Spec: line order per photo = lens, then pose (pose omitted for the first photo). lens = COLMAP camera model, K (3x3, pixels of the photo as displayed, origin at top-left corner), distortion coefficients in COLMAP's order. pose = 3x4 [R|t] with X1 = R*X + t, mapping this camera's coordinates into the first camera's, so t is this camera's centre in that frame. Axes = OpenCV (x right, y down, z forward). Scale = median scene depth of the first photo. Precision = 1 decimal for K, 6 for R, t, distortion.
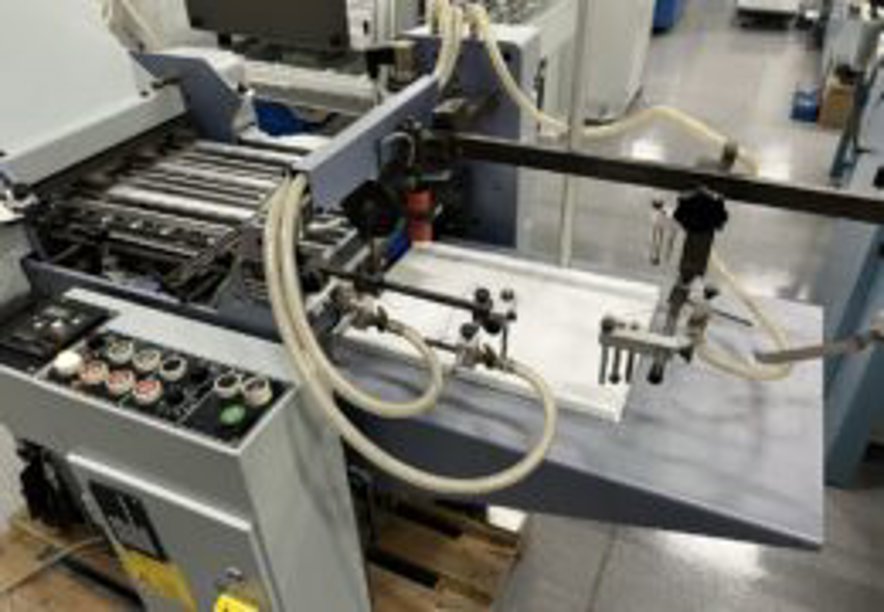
lens RADIAL K [[658.5, 0, 445.2], [0, 658.5, 313.3], [0, 0, 1]] dist [0.048900, -0.004246]
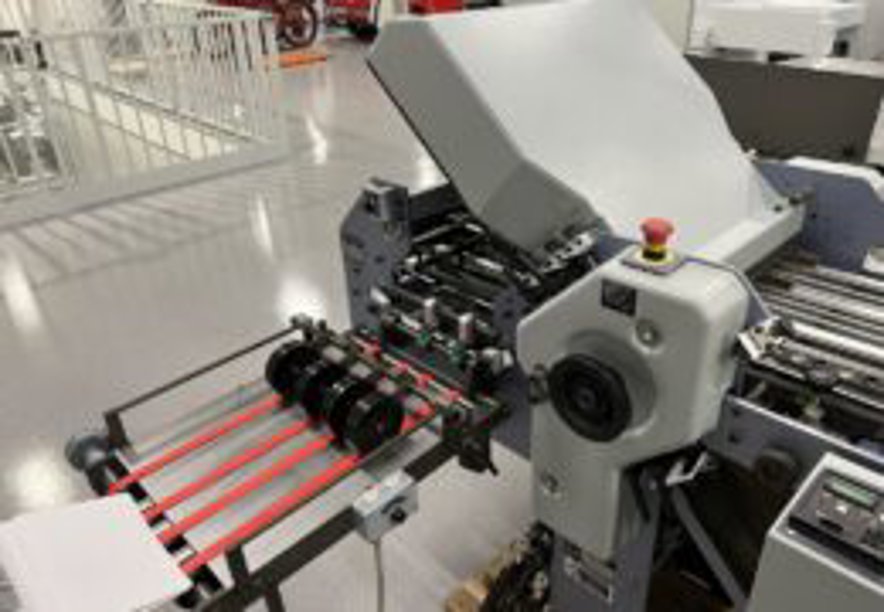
lens RADIAL K [[673.9, 0, 442.0], [0, 673.9, 306.0], [0, 0, 1]] dist [0.056430, -0.002372]
pose [[0.922922, 0.181332, -0.339609, -0.661526], [-0.222005, 0.971362, -0.084668, -0.031478], [0.314530, 0.153537, 0.936748, 0.028152]]
